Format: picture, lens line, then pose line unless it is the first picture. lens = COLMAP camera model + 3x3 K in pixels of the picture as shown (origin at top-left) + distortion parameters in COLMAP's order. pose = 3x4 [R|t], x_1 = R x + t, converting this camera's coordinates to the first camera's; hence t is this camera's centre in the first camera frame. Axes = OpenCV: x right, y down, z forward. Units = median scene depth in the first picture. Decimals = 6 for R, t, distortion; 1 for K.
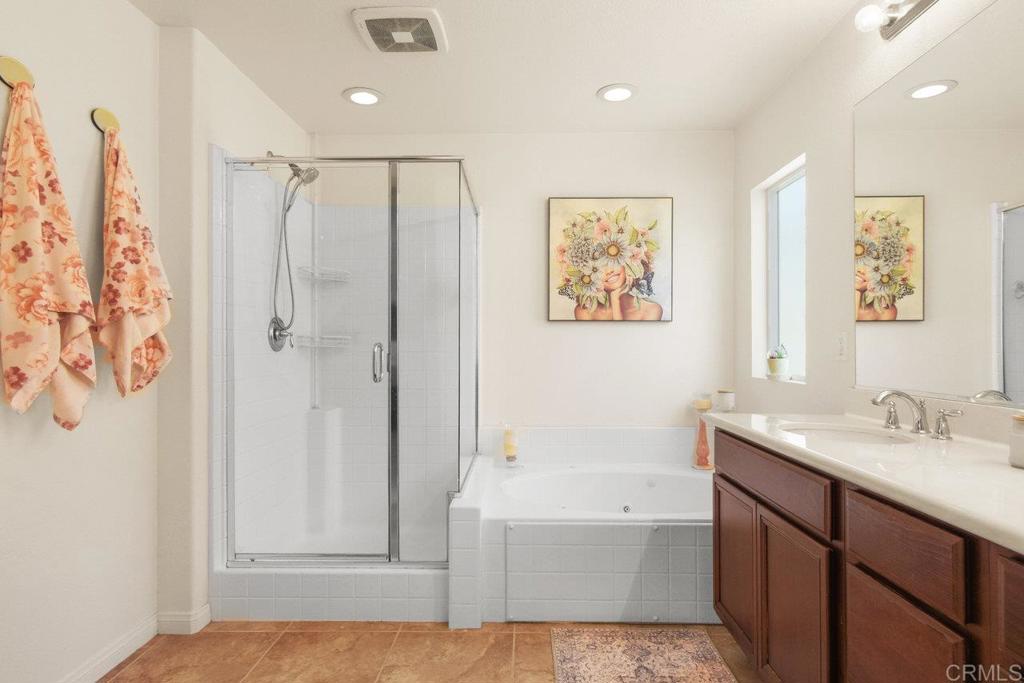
lens RADIAL K [[535.3, 0, 512.0], [0, 535.3, 341.5], [0, 0, 1]] dist [0.000927, -0.000564]
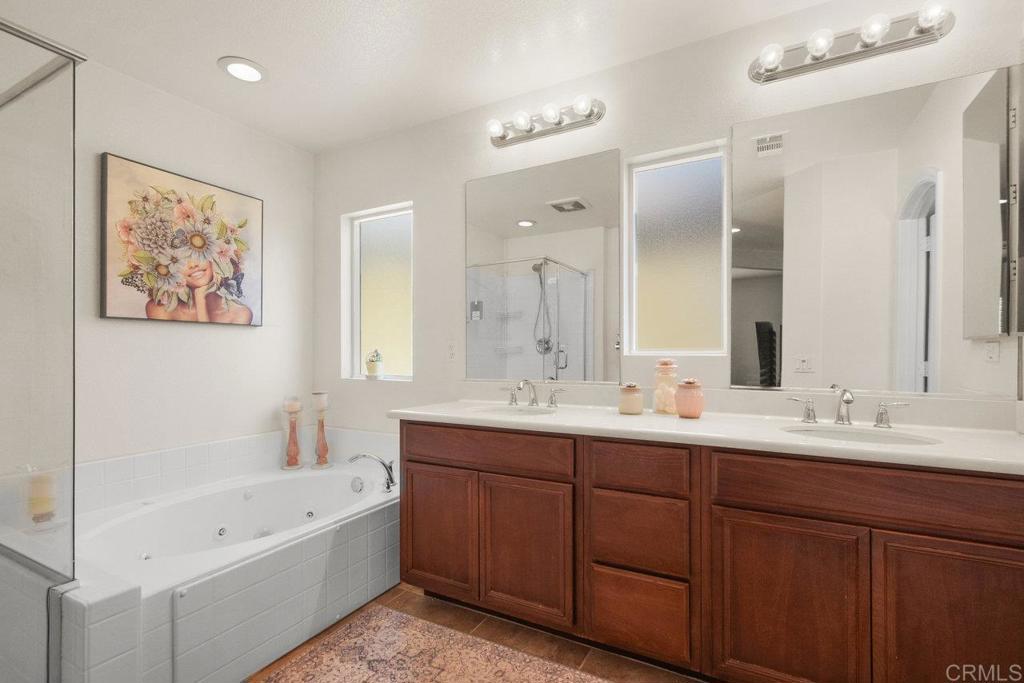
lens RADIAL K [[465.1, 0, 510.7], [0, 465.1, 351.3], [0, 0, 1]] dist [-0.003511, -0.000056]
pose [[0.463672, 0.001255, 0.886006, -0.243399], [-0.006847, 0.999974, 0.002166, 0.003155], [-0.885981, -0.007071, 0.463668, 0.199685]]
